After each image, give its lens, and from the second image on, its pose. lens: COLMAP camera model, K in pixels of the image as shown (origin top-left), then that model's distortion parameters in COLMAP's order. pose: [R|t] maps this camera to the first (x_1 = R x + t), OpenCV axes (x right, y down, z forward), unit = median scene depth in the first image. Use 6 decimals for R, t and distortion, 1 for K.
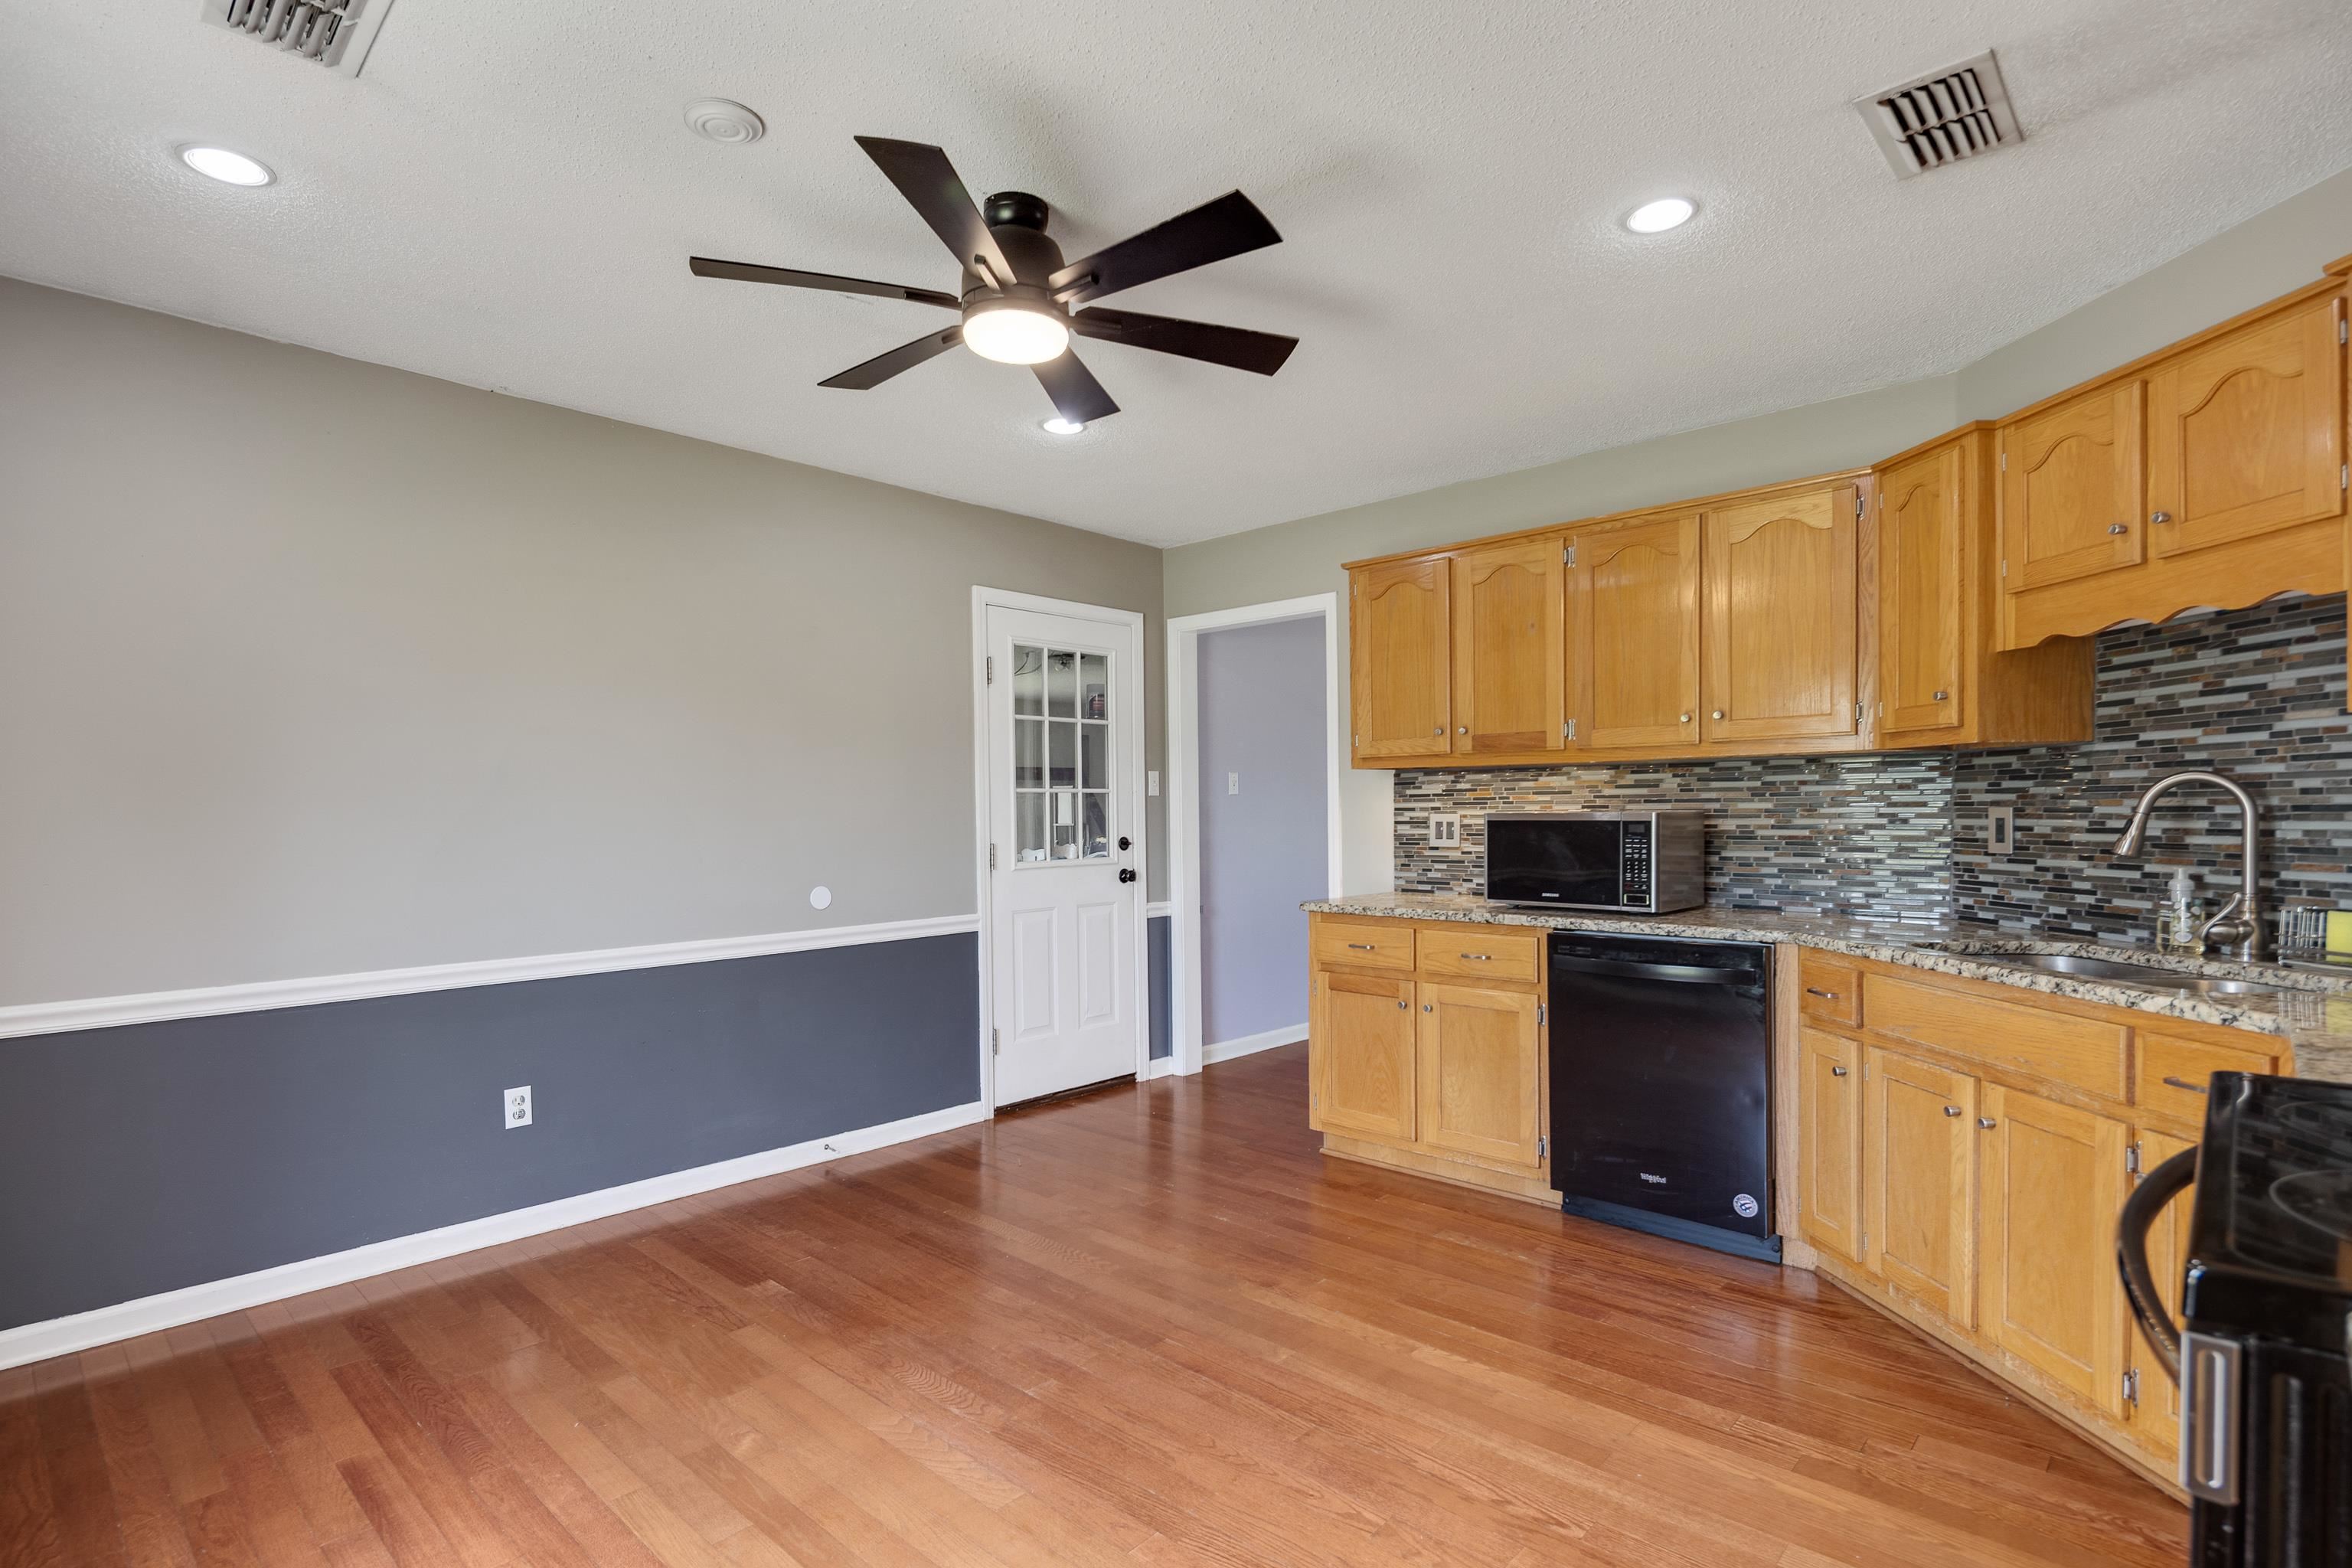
lens RADIAL K [[1151.0, 0, 1166.4], [0, 1151.0, 822.2], [0, 0, 1]] dist [0.006397, 0.000484]
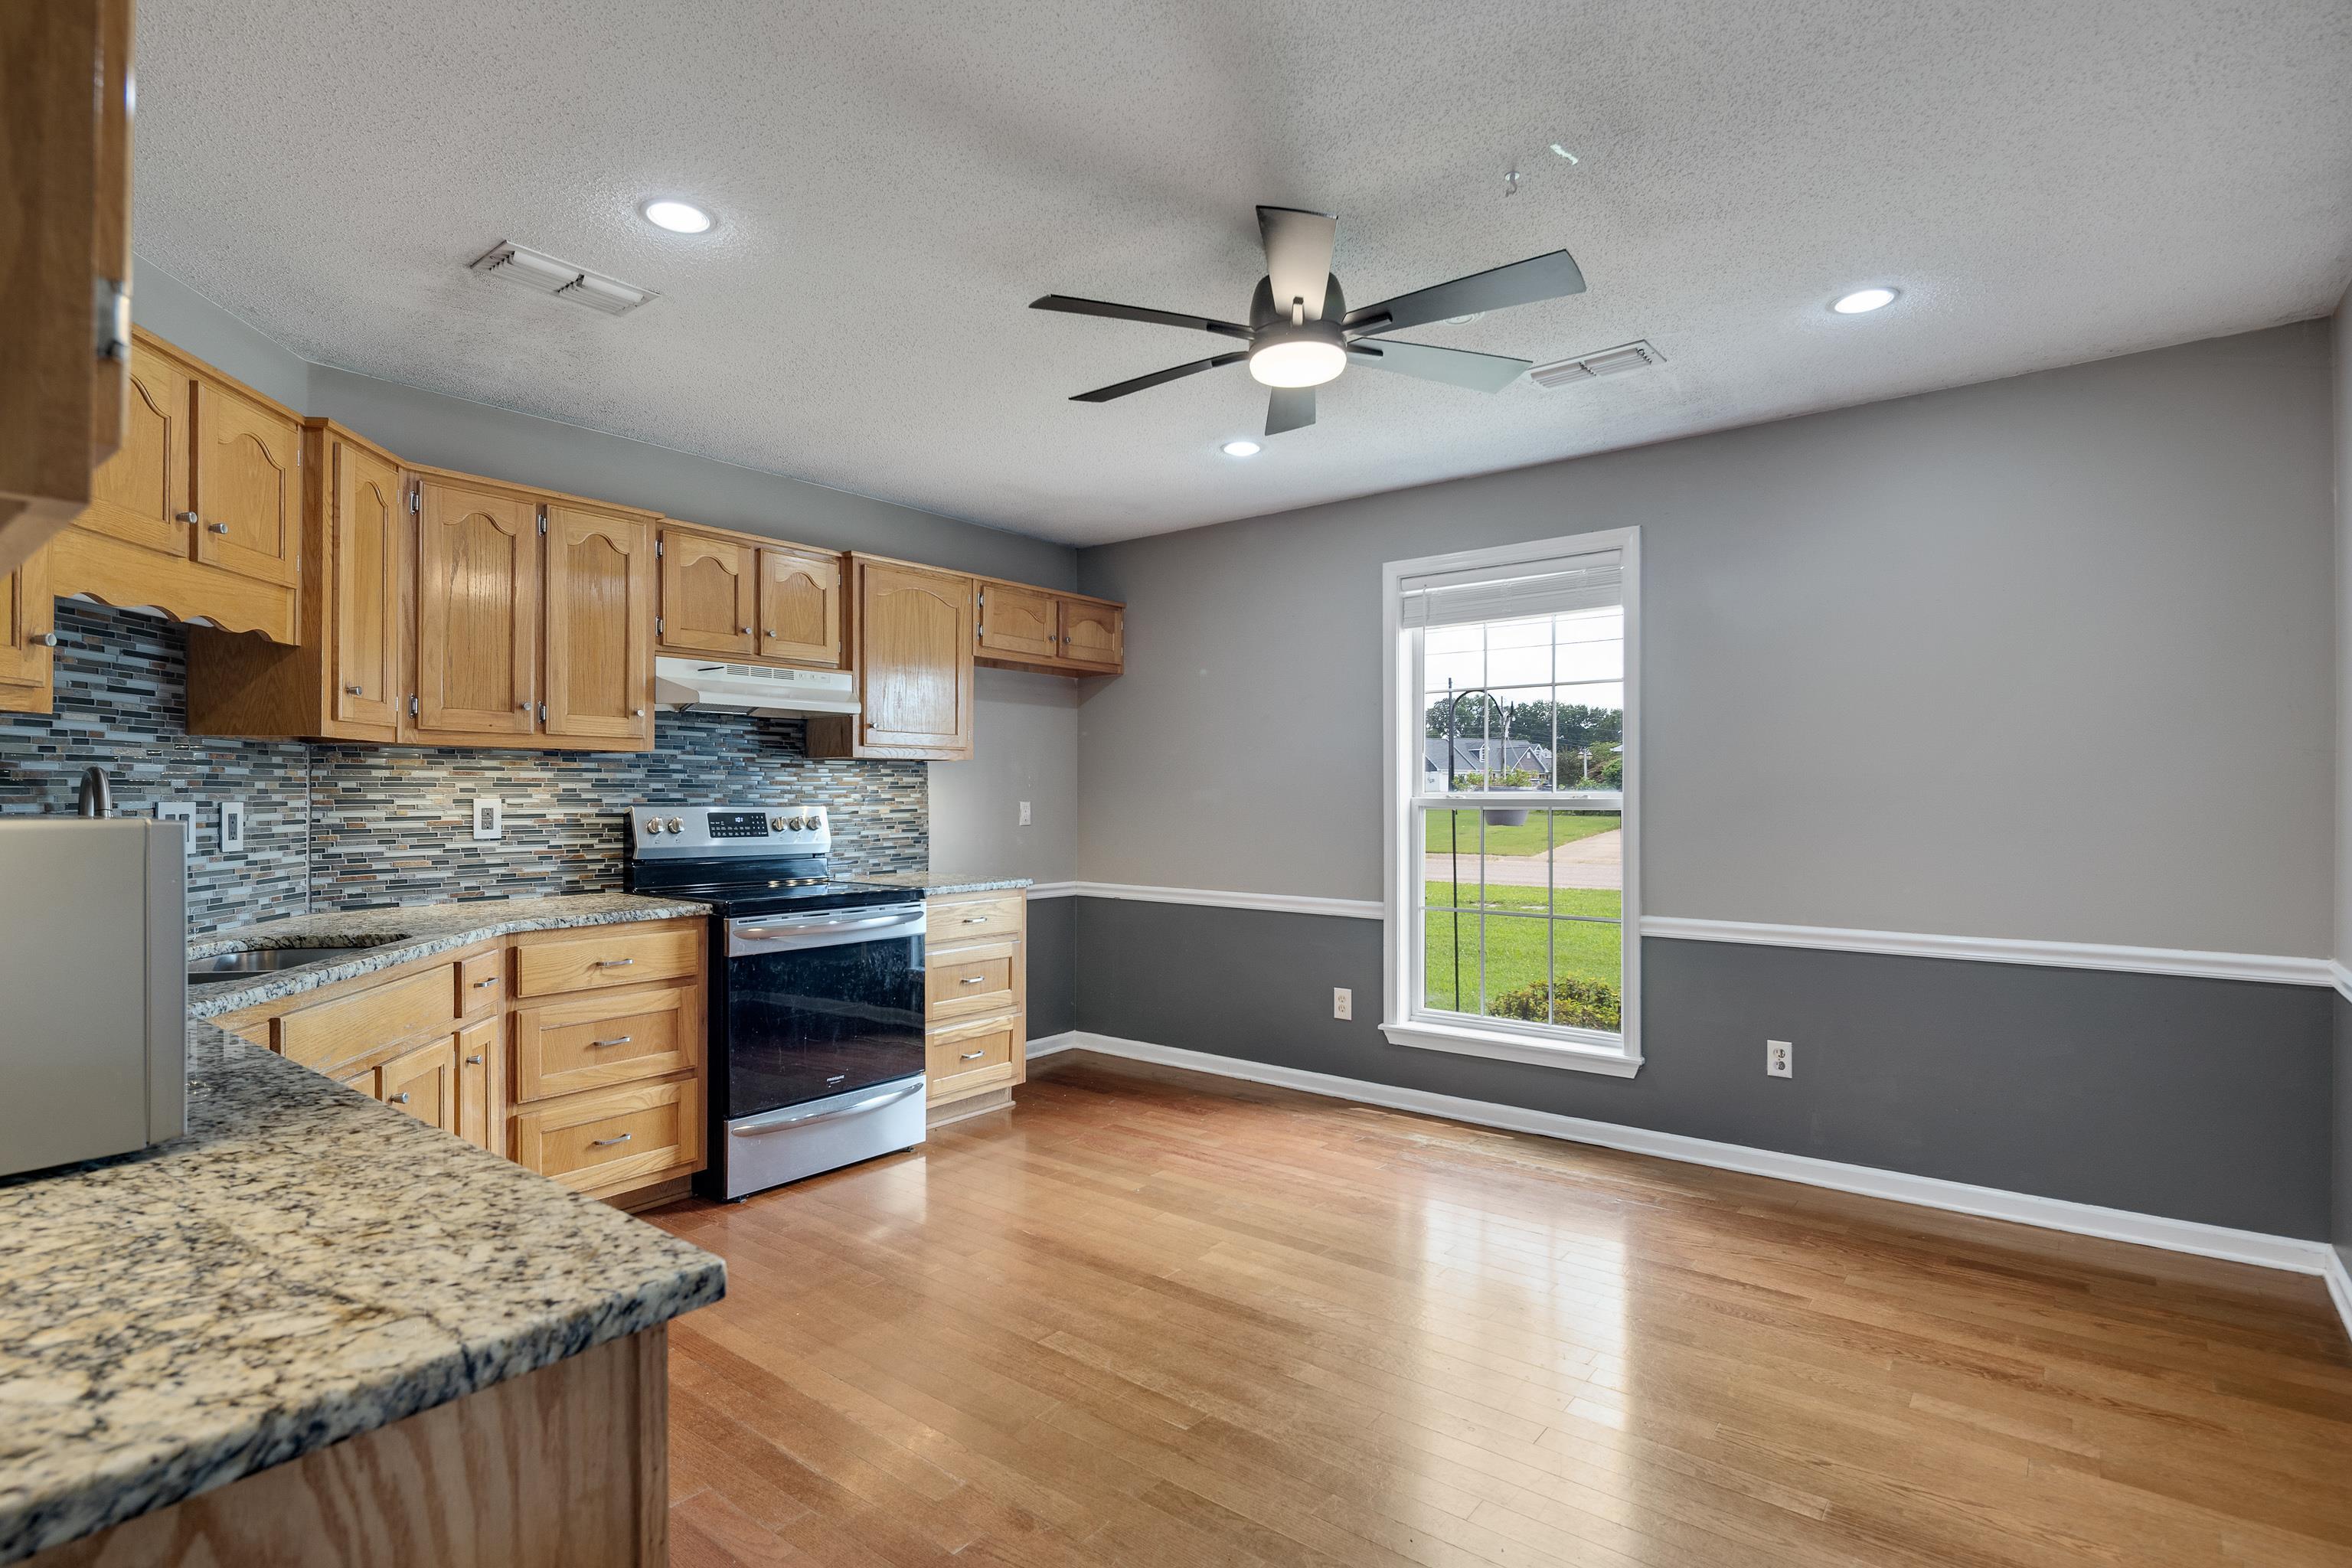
lens RADIAL K [[1143.8, 0, 1176.0], [0, 1143.8, 784.0], [0, 0, 1]] dist [-0.001614, -0.000518]
pose [[-0.995083, 0.010564, -0.098482, 0.075495], [0.010293, 0.999942, 0.003258, -0.019779], [0.098511, 0.002228, -0.995133, 1.670102]]
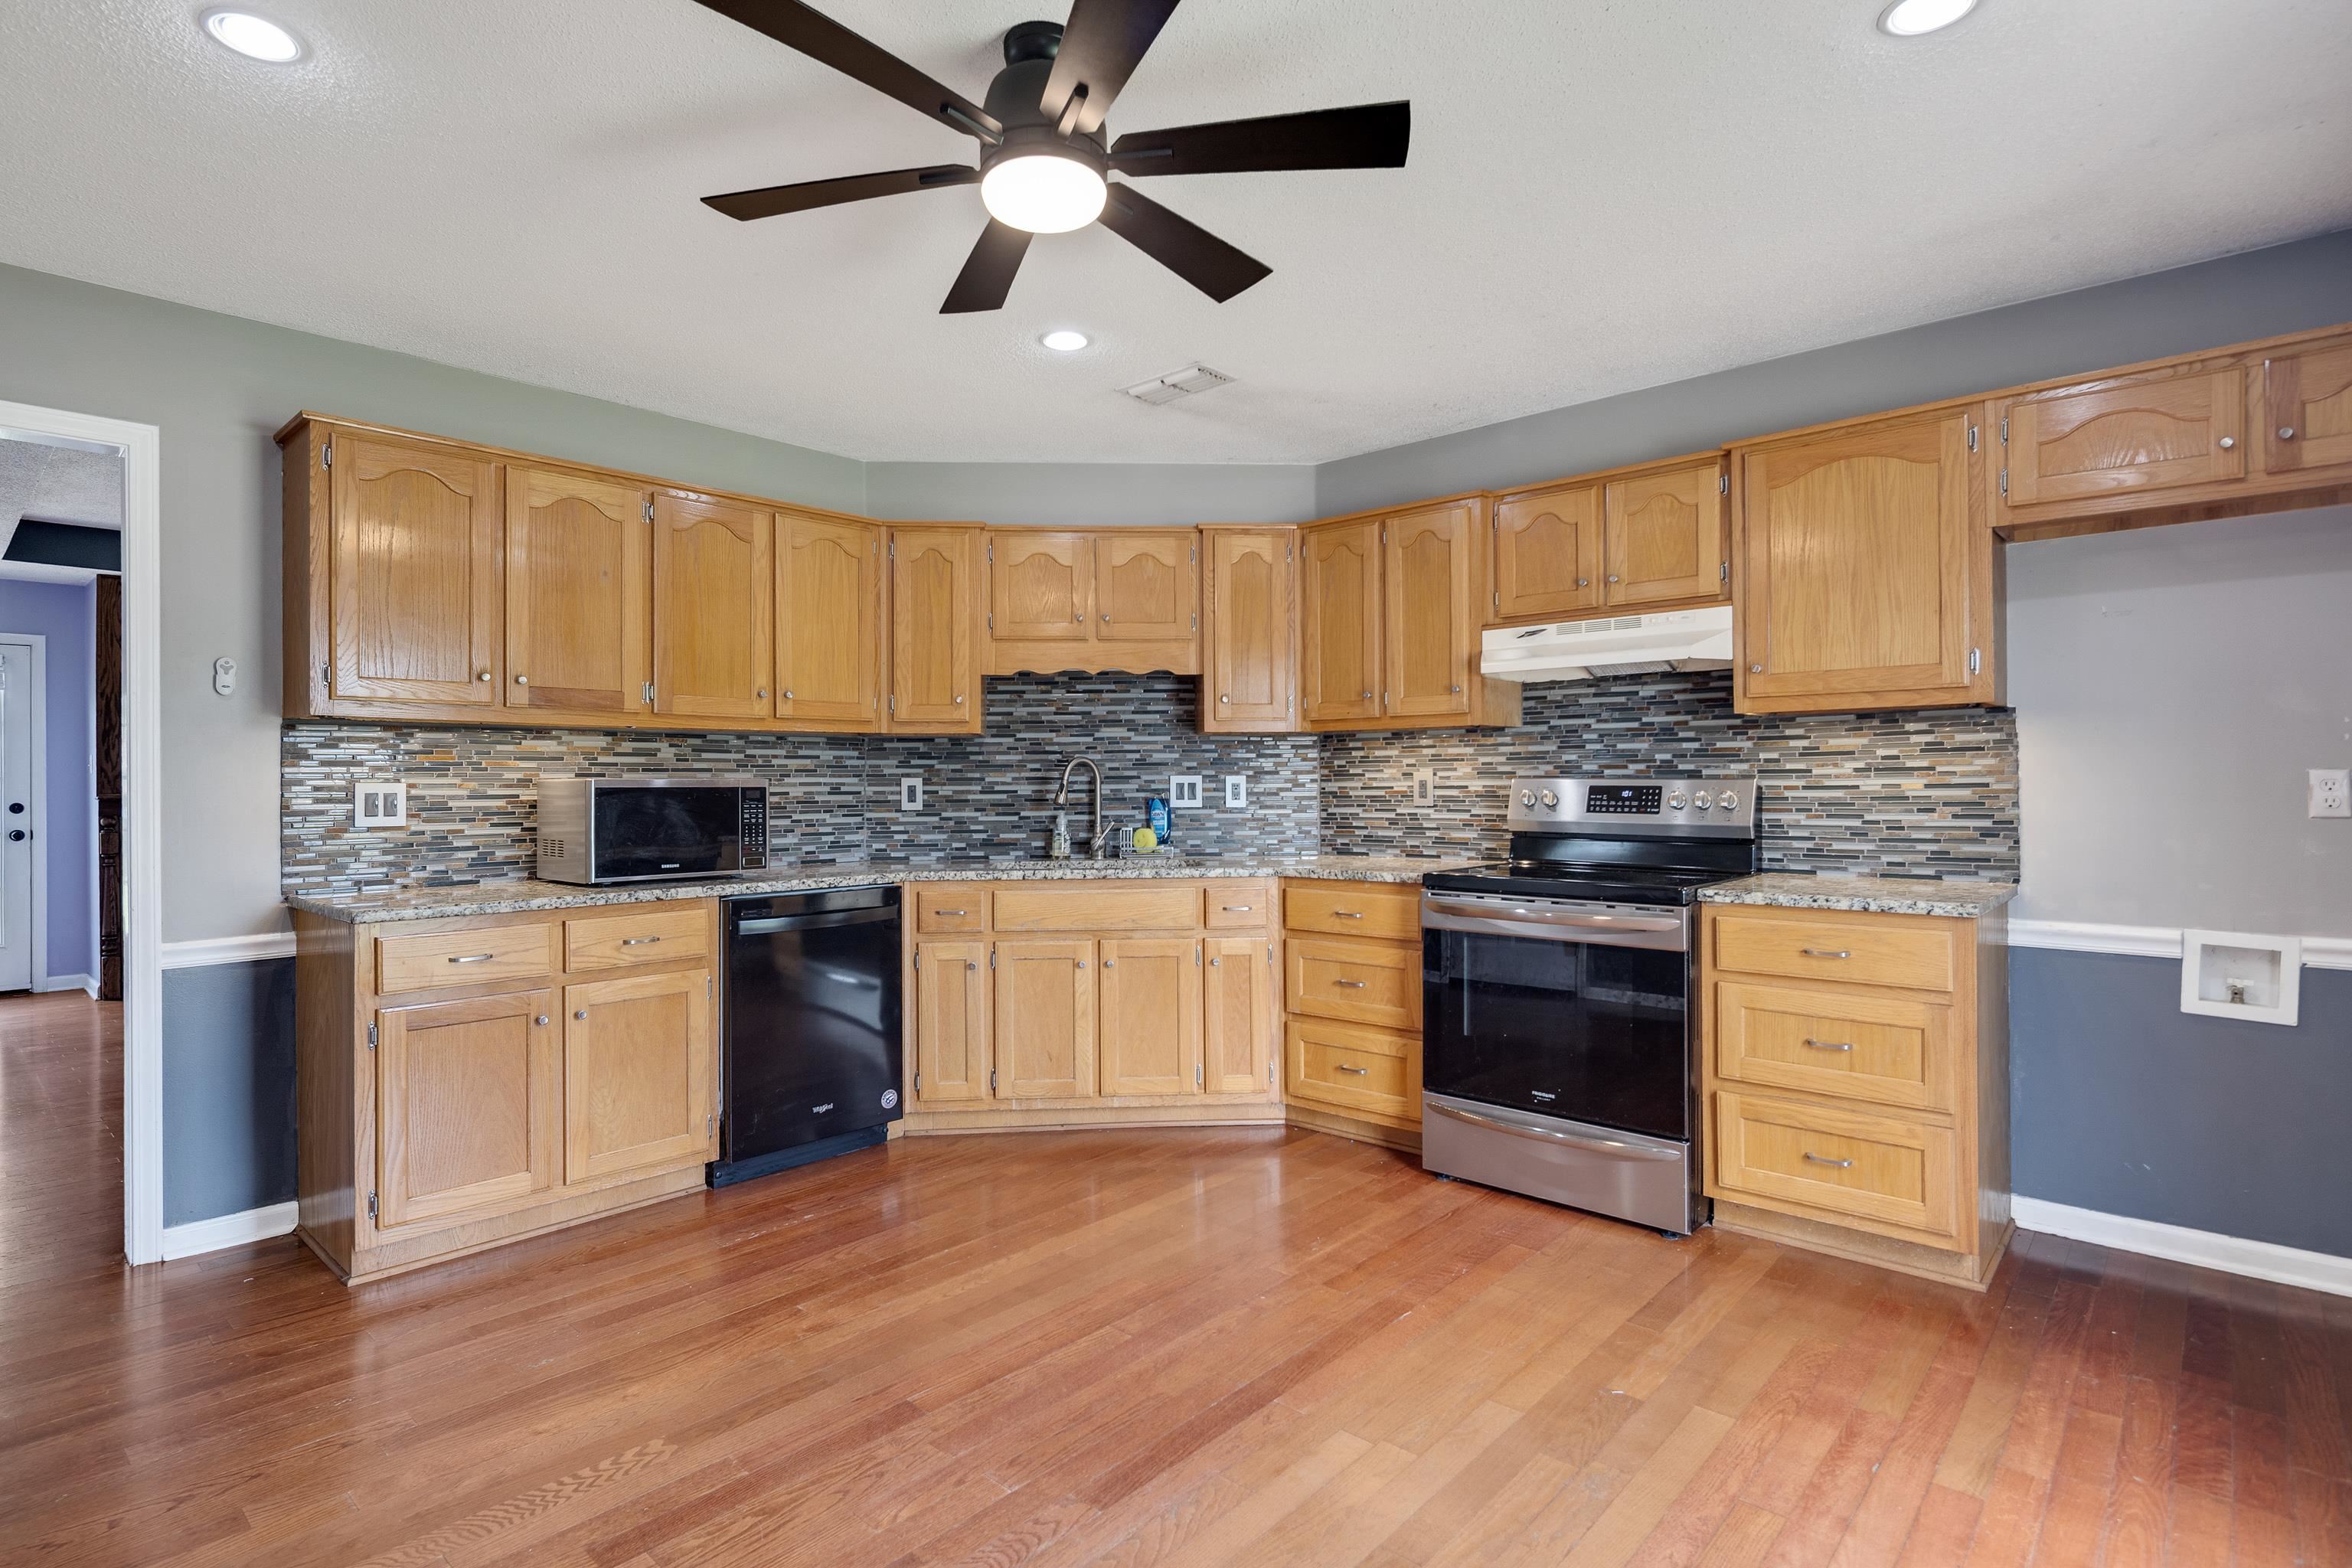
lens RADIAL K [[1177.6, 0, 1150.7], [0, 1177.6, 775.4], [0, 0, 1]] dist [-0.002149, -0.001126]
pose [[-0.014566, 0.018088, 0.999730, -0.786503], [0.018410, 0.999672, -0.017818, 0.016252], [-0.999724, 0.018146, -0.014894, 0.760891]]
